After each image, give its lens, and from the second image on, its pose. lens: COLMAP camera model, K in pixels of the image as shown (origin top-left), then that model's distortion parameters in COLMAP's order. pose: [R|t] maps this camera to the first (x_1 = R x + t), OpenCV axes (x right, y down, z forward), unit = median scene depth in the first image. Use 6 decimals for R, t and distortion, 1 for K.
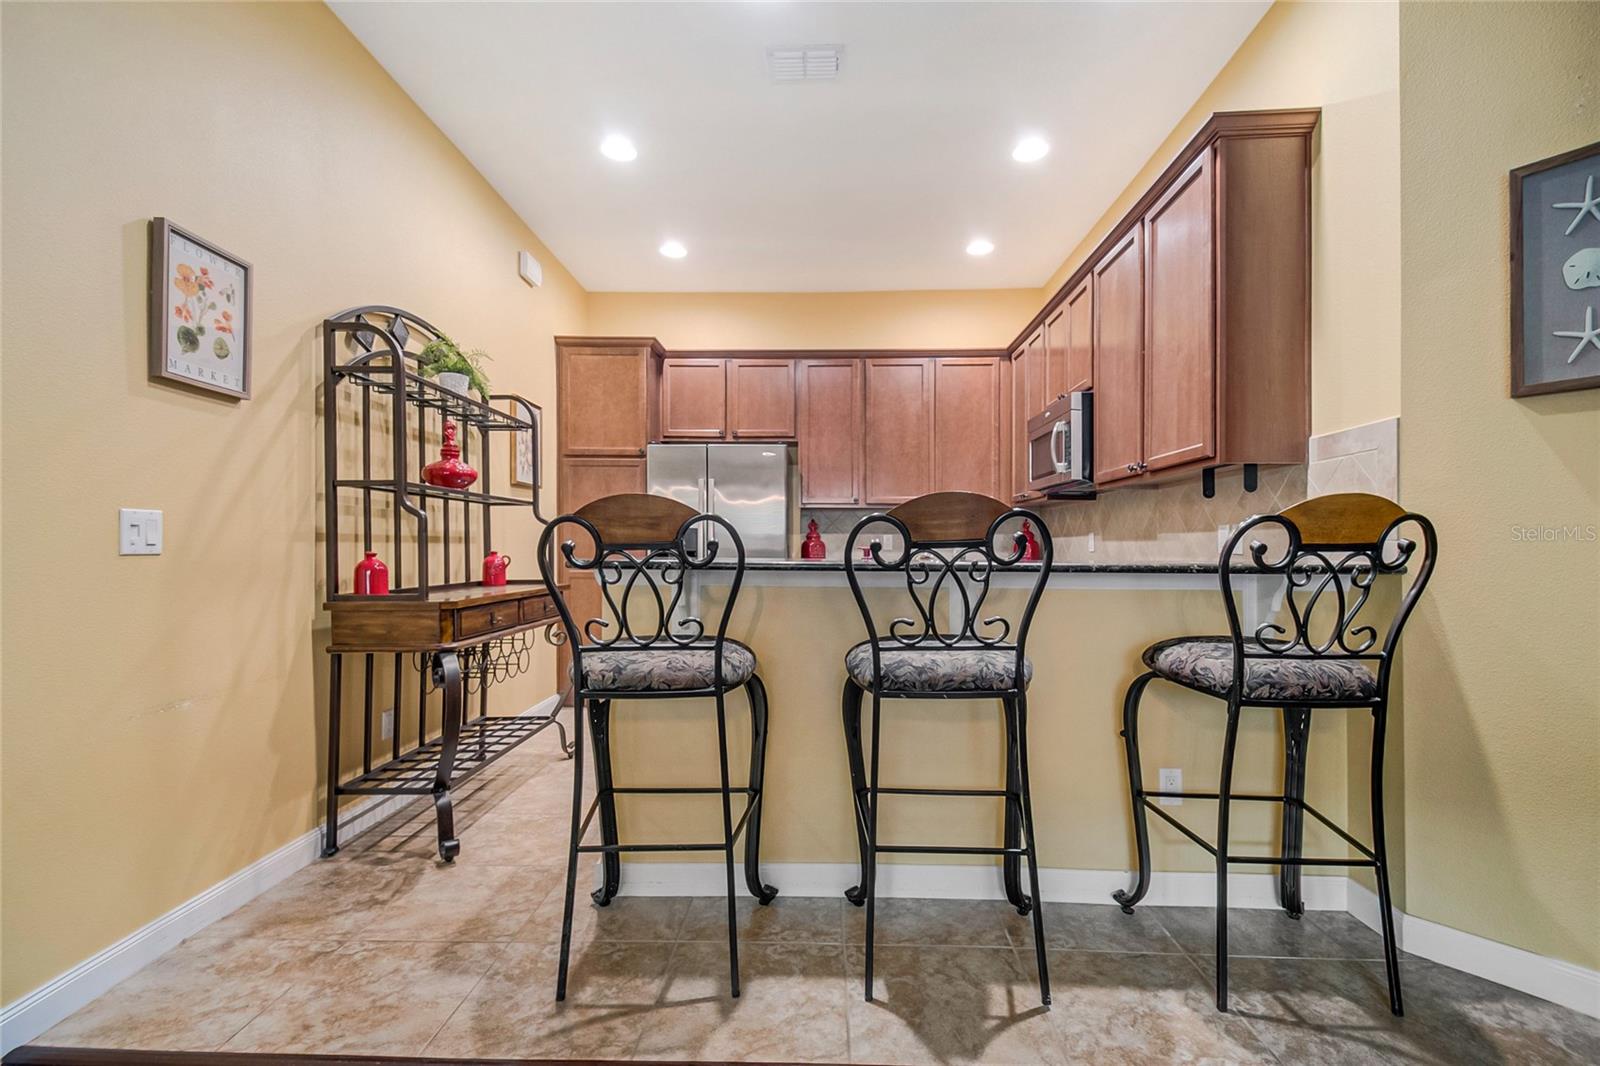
lens RADIAL K [[671.9, 0, 797.9], [0, 671.9, 547.0], [0, 0, 1]] dist [-0.001649, -0.002923]
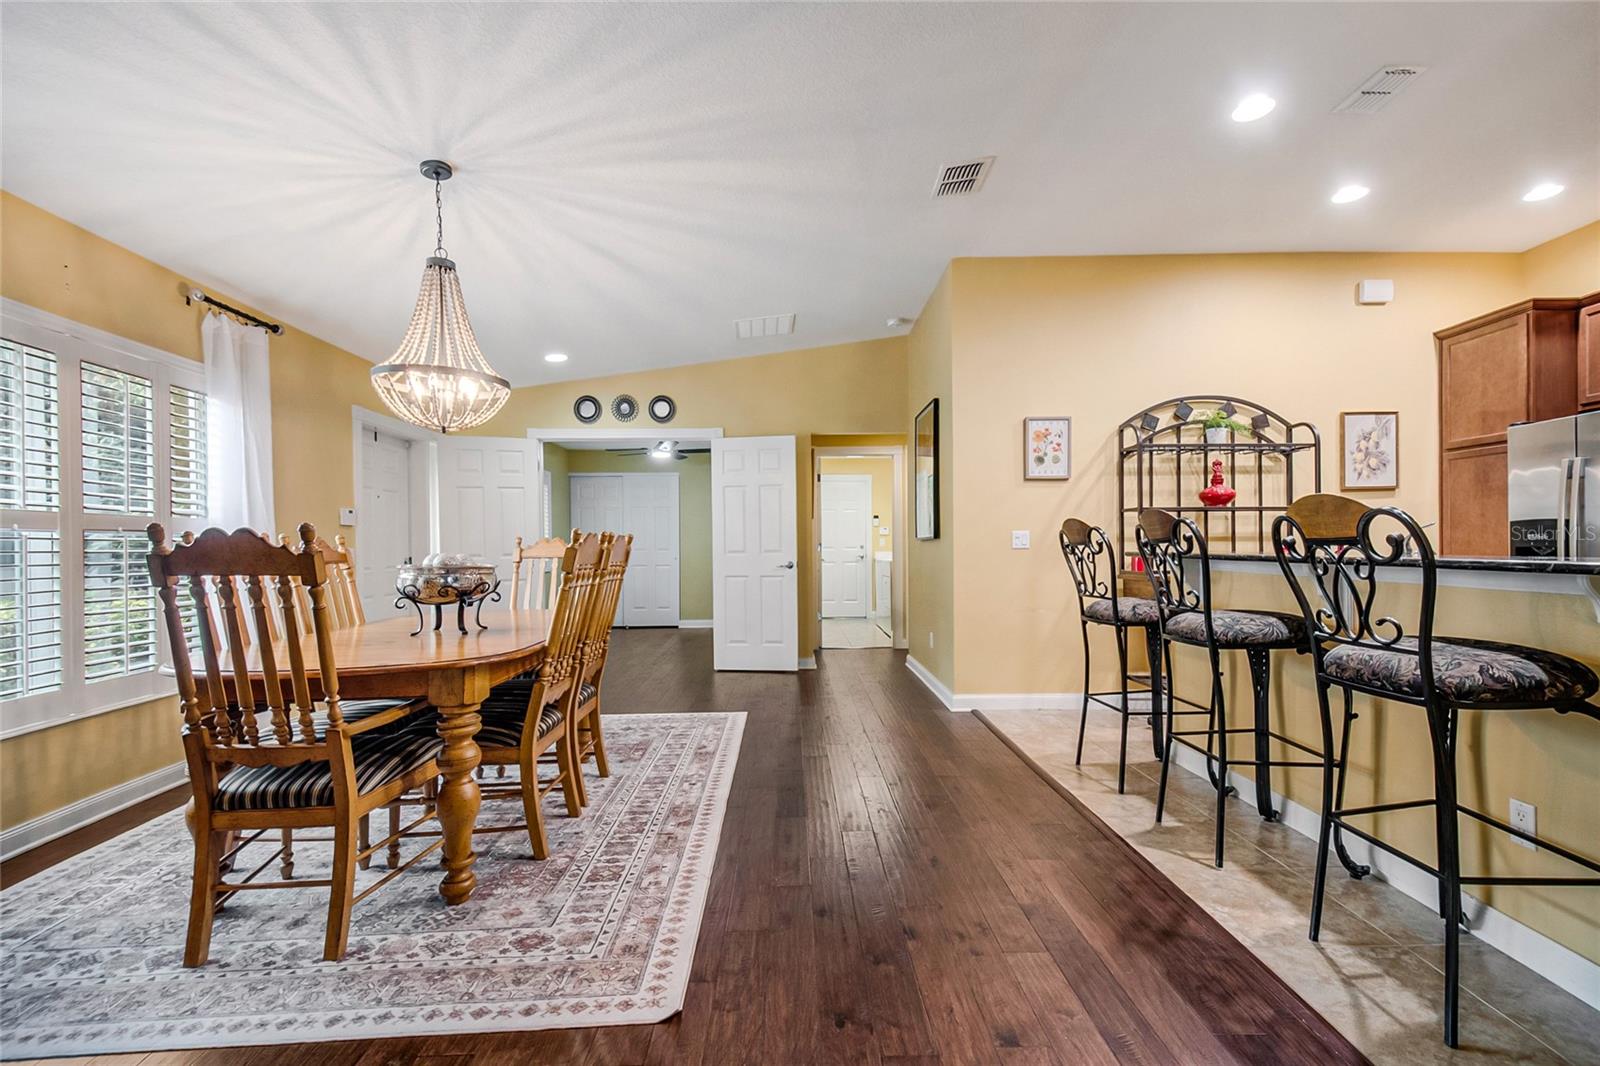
lens RADIAL K [[671.9, 0, 823.4], [0, 671.9, 552.9], [0, 0, 1]] dist [-0.001649, -0.002923]
pose [[0.030245, 0.003648, -0.999536, 1.237126], [0.007757, 0.999962, 0.003884, 0.006766], [0.999512, -0.007871, 0.030216, 0.121740]]
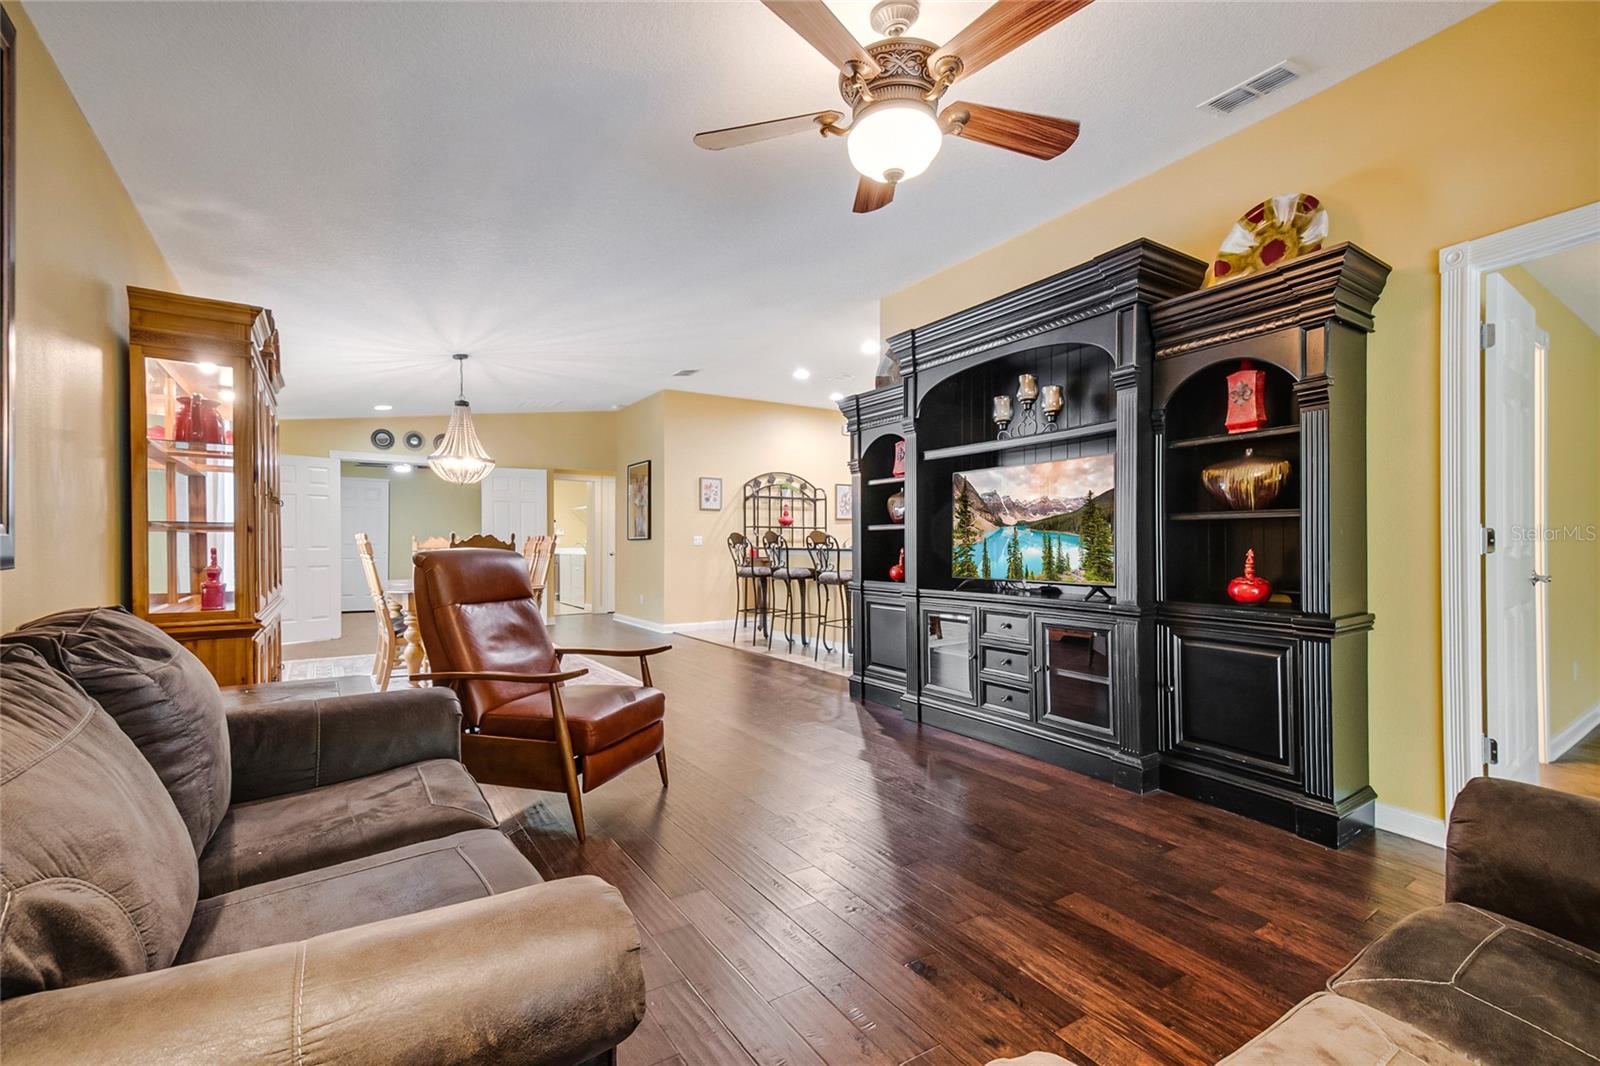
lens RADIAL K [[671.9, 0, 803.8], [0, 671.9, 541.9], [0, 0, 1]] dist [-0.001649, -0.002923]
pose [[0.569698, -0.009026, -0.821804, 2.748129], [0.002103, 0.999952, -0.009525, 0.022599], [0.821851, 0.003698, 0.569690, -0.918590]]
